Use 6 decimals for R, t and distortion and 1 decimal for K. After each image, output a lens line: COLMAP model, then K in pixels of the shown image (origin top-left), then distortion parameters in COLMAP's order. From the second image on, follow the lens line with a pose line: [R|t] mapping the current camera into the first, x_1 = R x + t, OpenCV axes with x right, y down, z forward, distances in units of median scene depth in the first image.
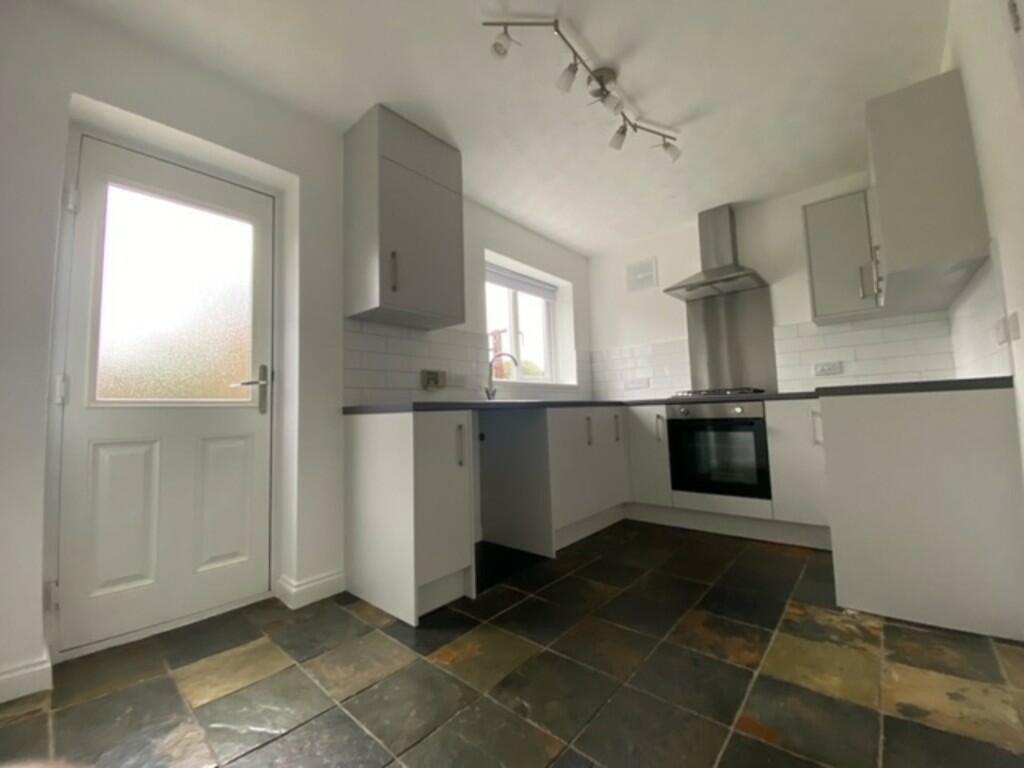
lens RADIAL K [[415.6, 0, 512.0], [0, 415.6, 384.0], [0, 0, 1]] dist [0.000981, -0.015014]
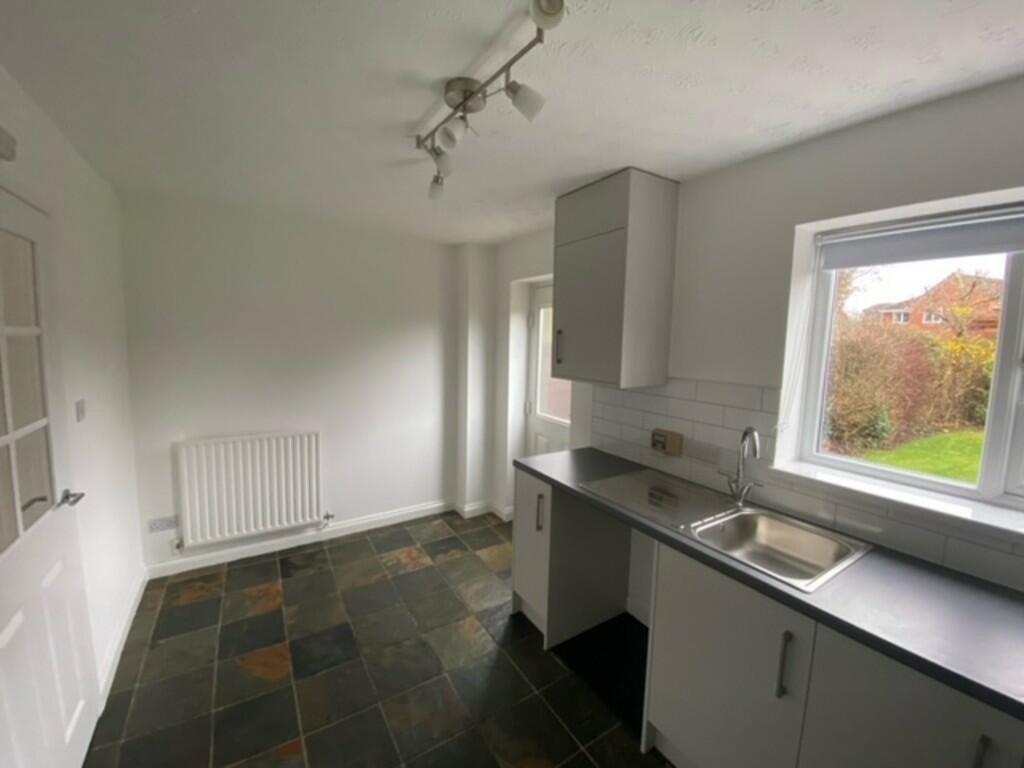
lens RADIAL K [[411.4, 0, 512.0], [0, 411.4, 384.0], [0, 0, 1]] dist [0.015748, -0.019353]
pose [[-0.286722, 0.131741, -0.948912, 0.805687], [0.055706, 0.991116, 0.120768, -0.293595], [0.956393, -0.018233, -0.291514, 1.127083]]
